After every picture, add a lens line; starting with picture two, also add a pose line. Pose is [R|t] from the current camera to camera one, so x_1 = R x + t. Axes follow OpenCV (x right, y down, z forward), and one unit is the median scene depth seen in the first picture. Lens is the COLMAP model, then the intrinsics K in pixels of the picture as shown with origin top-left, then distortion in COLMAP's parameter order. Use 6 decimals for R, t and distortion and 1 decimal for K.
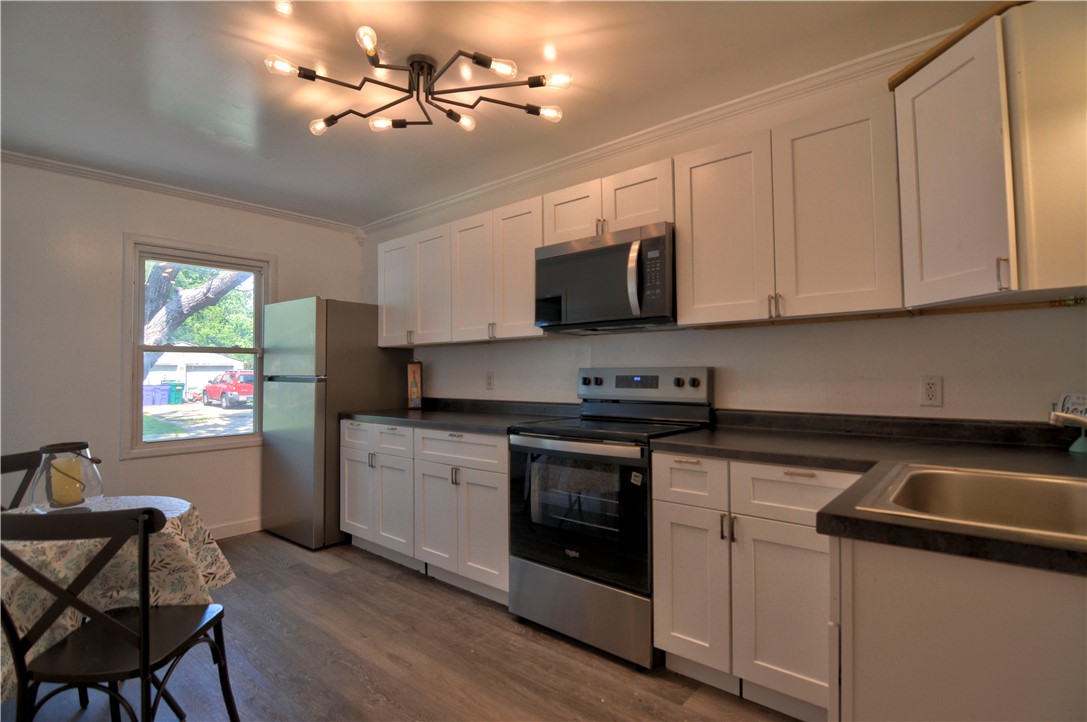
lens RADIAL K [[533.9, 0, 546.2], [0, 533.9, 357.1], [0, 0, 1]] dist [-0.013160, -0.001570]
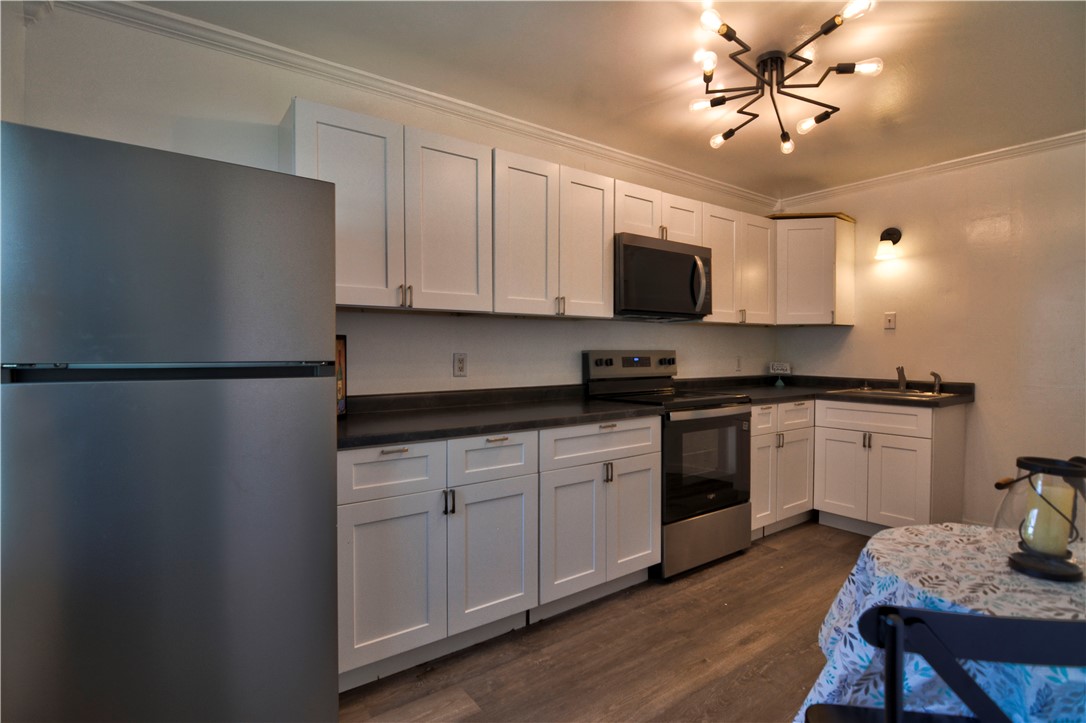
lens RADIAL K [[533.4, 0, 545.1], [0, 533.4, 361.9], [0, 0, 1]] dist [-0.013160, -0.001570]
pose [[0.221924, -0.010595, 0.975006, -1.069877], [-0.025844, 0.999526, 0.016744, 0.031131], [-0.974721, -0.028914, 0.221545, 0.935729]]
